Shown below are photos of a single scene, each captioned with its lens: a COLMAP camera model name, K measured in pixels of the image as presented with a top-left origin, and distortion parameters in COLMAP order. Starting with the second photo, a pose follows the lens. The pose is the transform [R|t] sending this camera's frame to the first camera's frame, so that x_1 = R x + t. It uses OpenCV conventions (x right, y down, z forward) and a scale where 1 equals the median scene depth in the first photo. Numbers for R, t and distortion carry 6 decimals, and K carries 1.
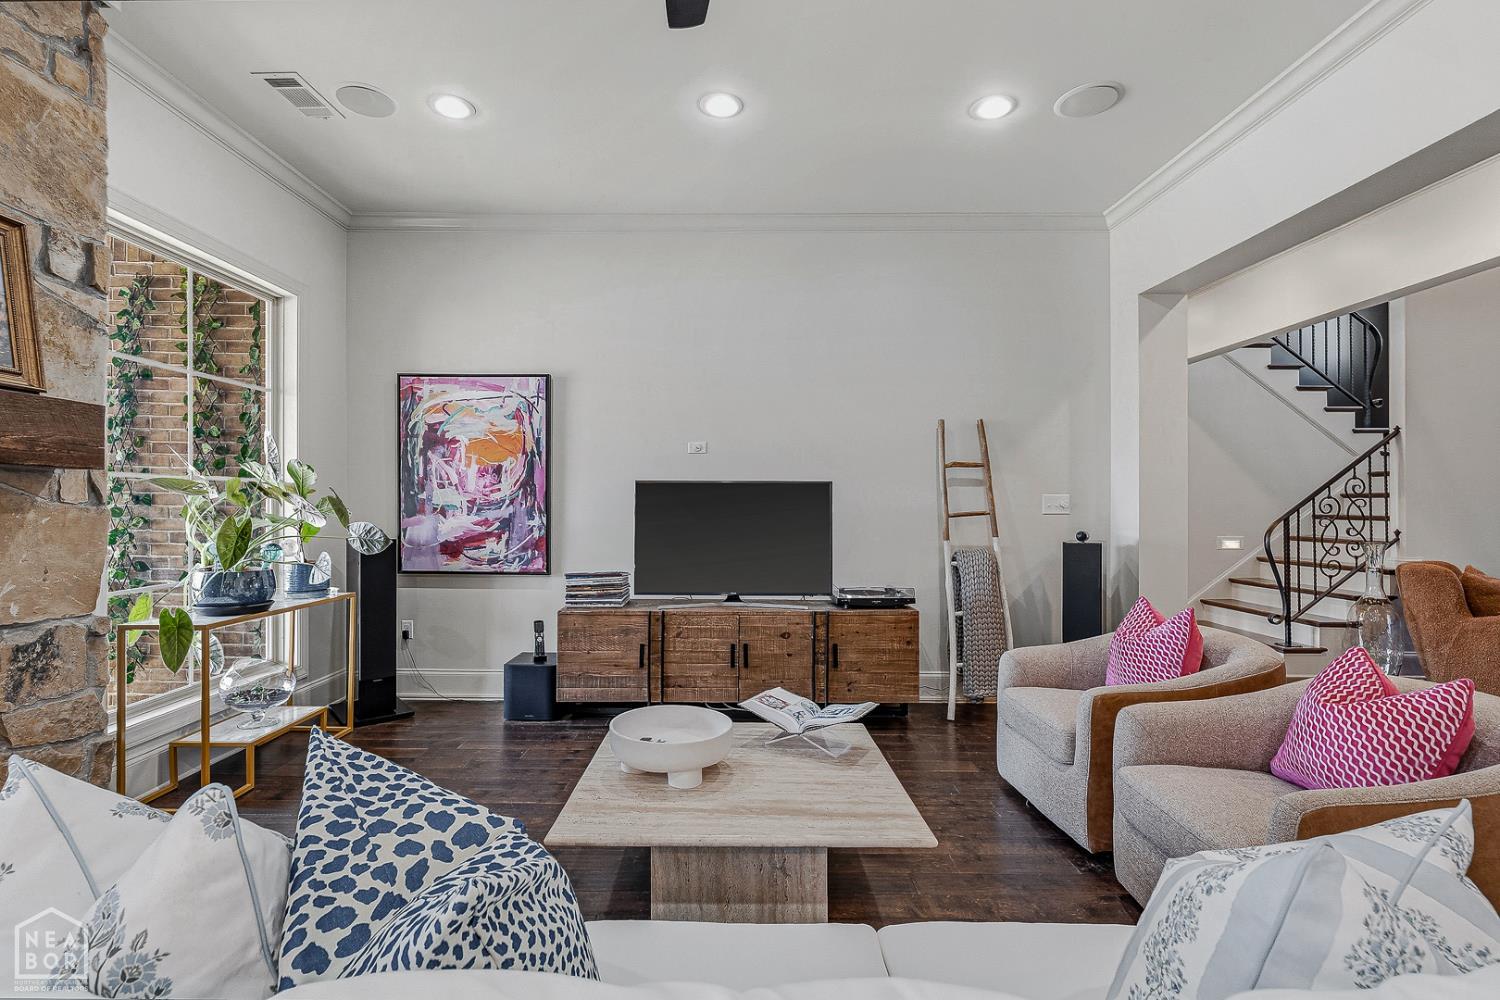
lens RADIAL K [[680.7, 0, 736.6], [0, 680.7, 504.5], [0, 0, 1]] dist [-0.000833, 0.000485]
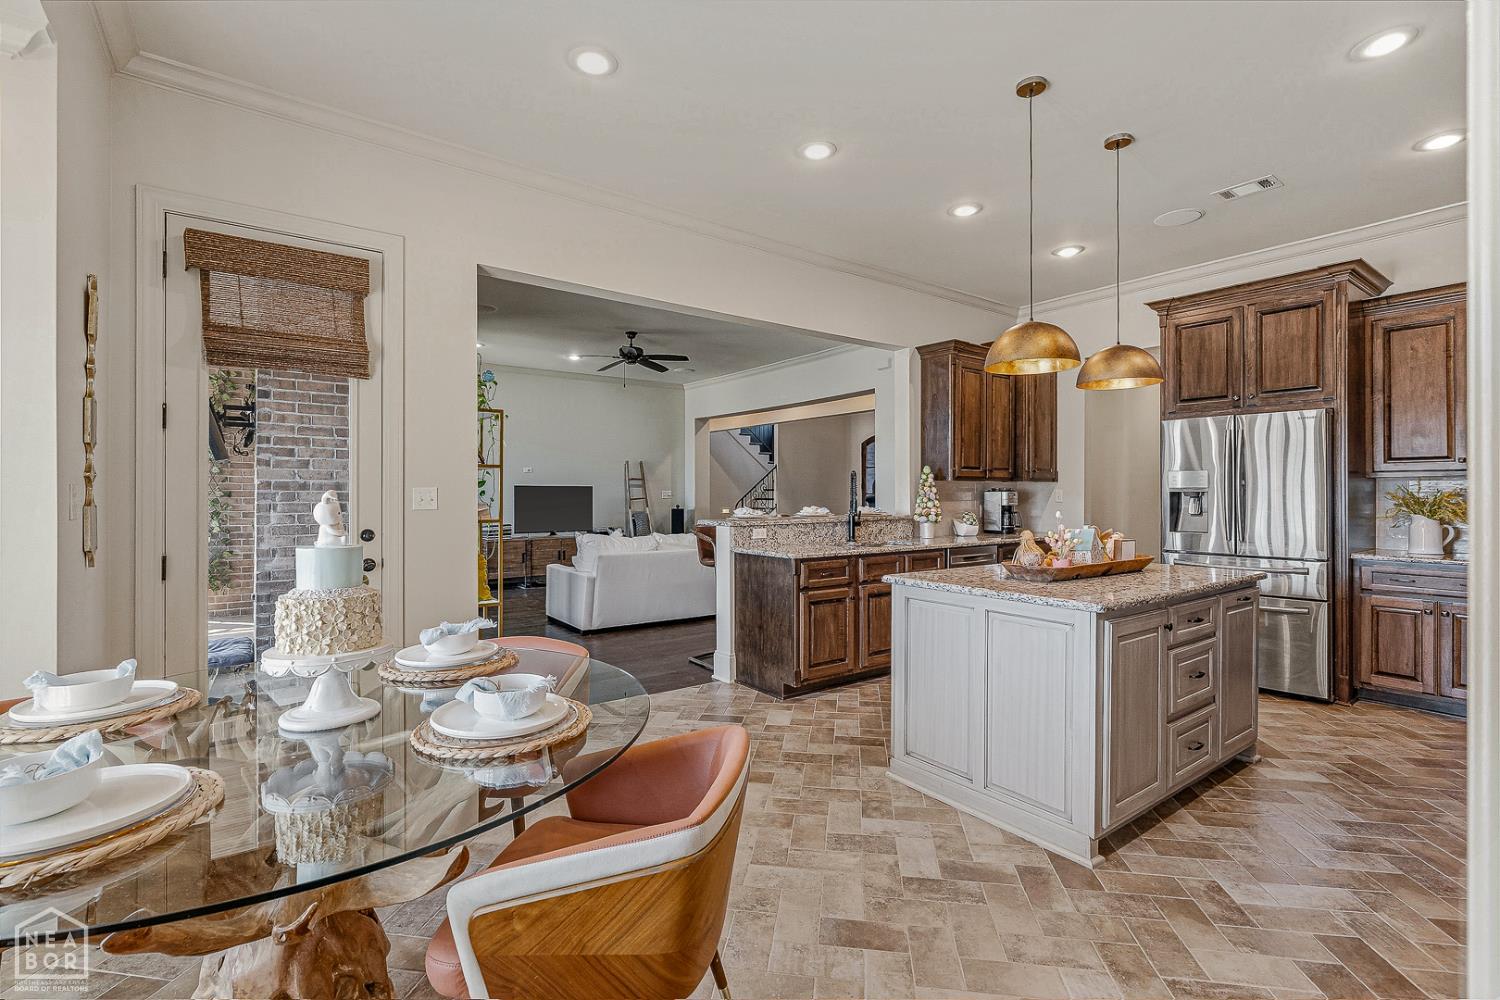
lens RADIAL K [[680.7, 0, 752.3], [0, 680.7, 493.8], [0, 0, 1]] dist [-0.000833, 0.000485]
pose [[0.797805, -0.003267, 0.602907, -0.916238], [-0.000901, 0.999978, 0.006611, -0.023077], [-0.602915, -0.005817, 0.797784, -1.386735]]
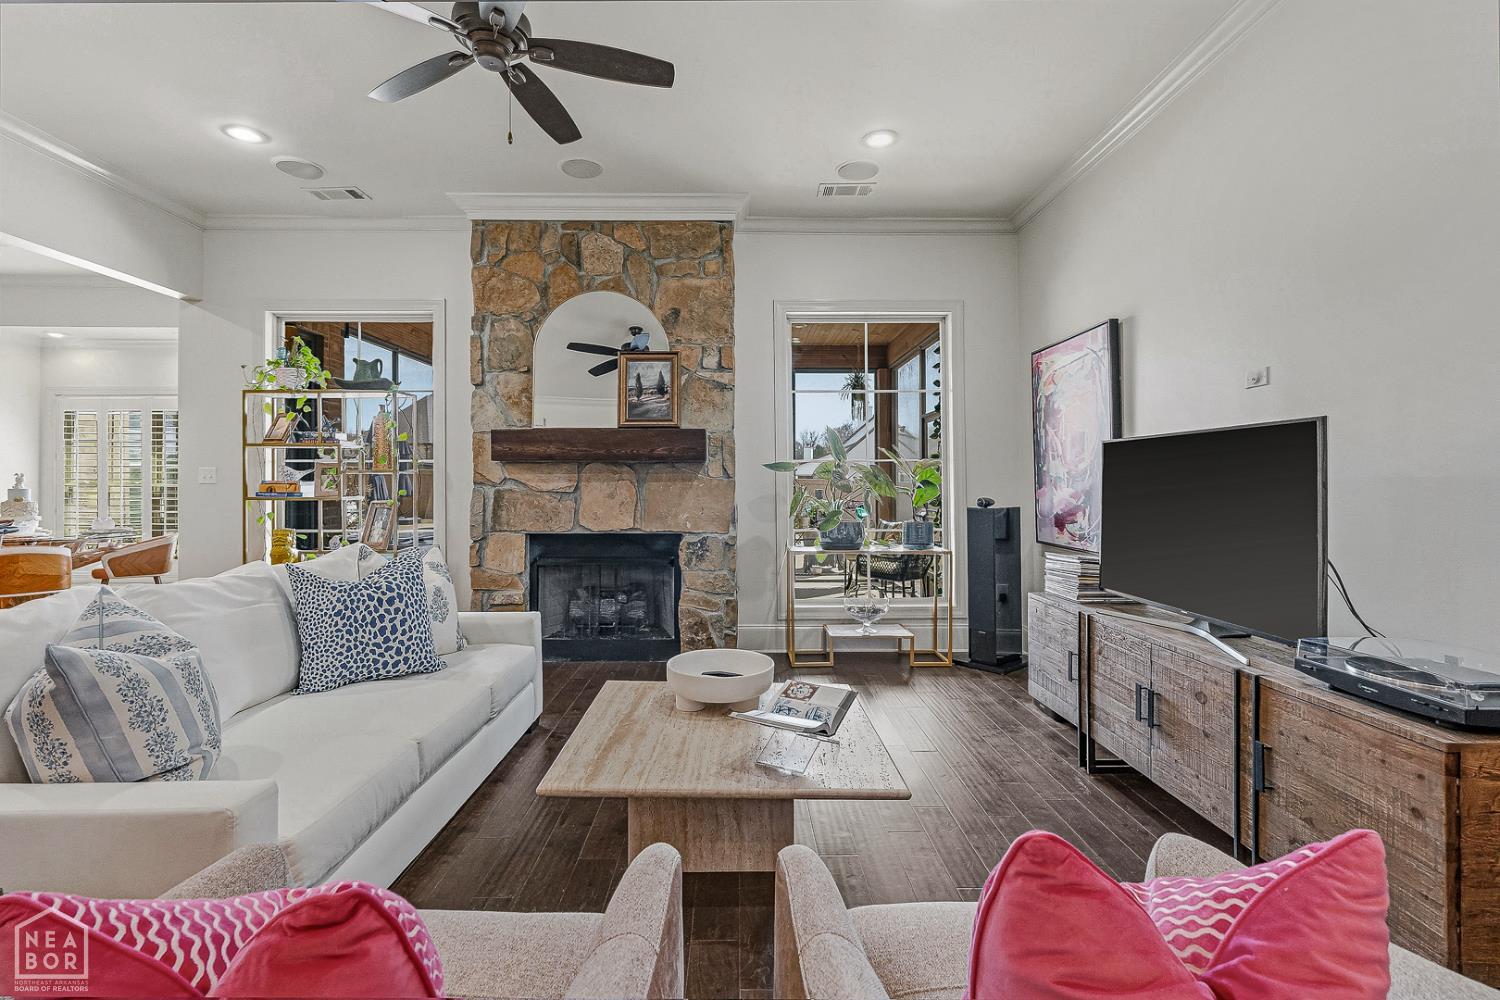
lens RADIAL K [[680.7, 0, 739.0], [0, 680.7, 486.3], [0, 0, 1]] dist [-0.000833, 0.000485]
pose [[0.026606, 0.000021, -0.999646, 0.606057], [0.002892, 0.999996, 0.000098, 0.014437], [0.999642, -0.002894, 0.026605, 0.577032]]
